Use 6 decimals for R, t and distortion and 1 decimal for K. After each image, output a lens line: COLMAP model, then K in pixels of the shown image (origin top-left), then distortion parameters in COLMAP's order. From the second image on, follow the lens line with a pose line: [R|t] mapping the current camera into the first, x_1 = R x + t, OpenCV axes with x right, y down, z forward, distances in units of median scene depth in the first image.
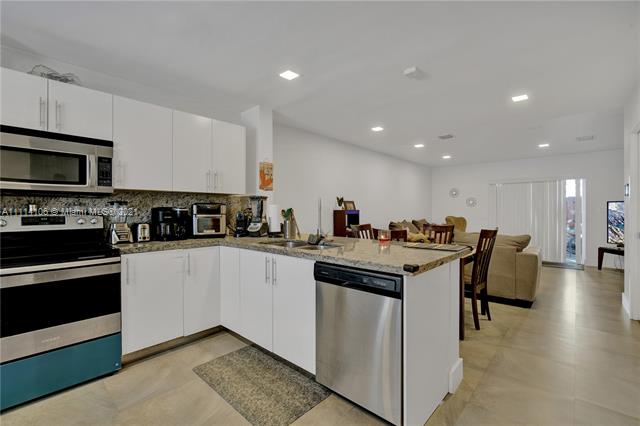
lens RADIAL K [[286.0, 0, 322.3], [0, 286.0, 212.4], [0, 0, 1]] dist [-0.002983, 0.000901]
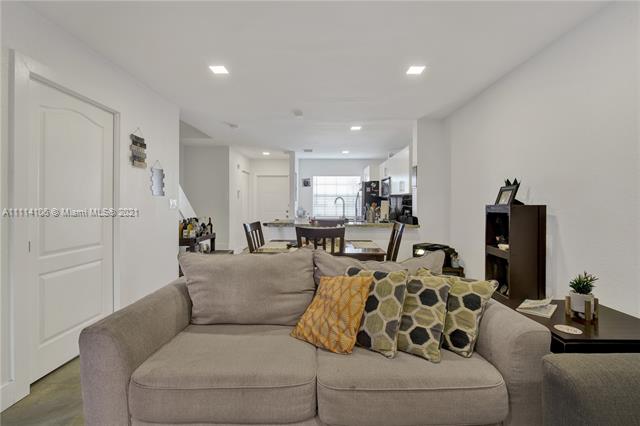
lens RADIAL K [[286.0, 0, 319.0], [0, 286.0, 204.9], [0, 0, 1]] dist [-0.002983, 0.000901]
pose [[-0.745918, 0.004925, -0.666019, 1.246373], [-0.004509, 0.999912, 0.012444, -0.025432], [0.666022, 0.012285, -0.745831, 2.176853]]
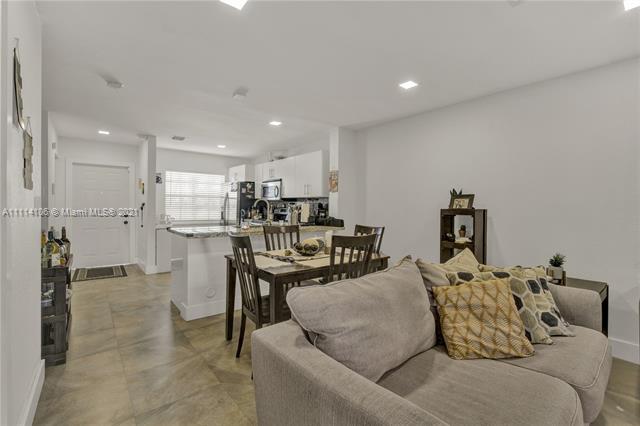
lens RADIAL K [[286.0, 0, 319.2], [0, 286.0, 210.1], [0, 0, 1]] dist [-0.002983, 0.000901]
pose [[-0.148118, 0.015004, -0.988856, 1.454866], [-0.016137, 0.999715, 0.017586, -0.023499], [0.988838, 0.018562, -0.147833, 1.494933]]
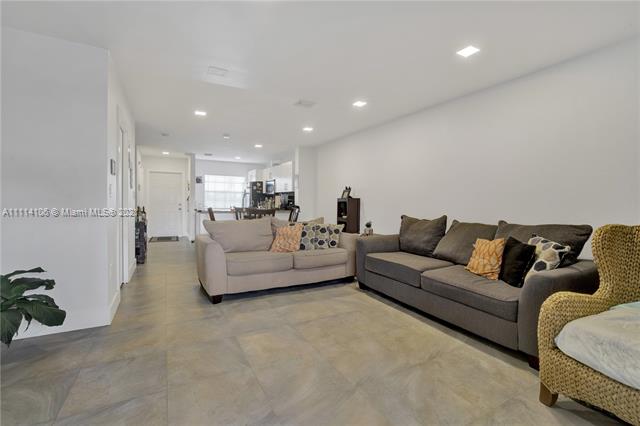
lens RADIAL K [[286.0, 0, 316.0], [0, 286.0, 209.4], [0, 0, 1]] dist [-0.002983, 0.000901]
pose [[-0.338765, 0.024226, -0.940559, 2.158291], [-0.017282, 0.999340, 0.031964, 0.002399], [0.940712, 0.027083, -0.338123, 2.379829]]
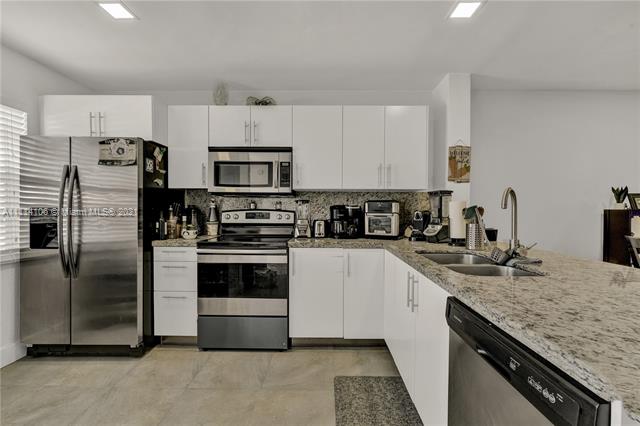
lens RADIAL K [[286.0, 0, 318.0], [0, 286.0, 216.5], [0, 0, 1]] dist [-0.002983, 0.000901]
pose [[0.665428, 0.025592, -0.746023, 0.165443], [-0.011007, 0.999640, 0.024474, -0.002219], [0.746381, -0.008074, 0.665470, 0.281901]]
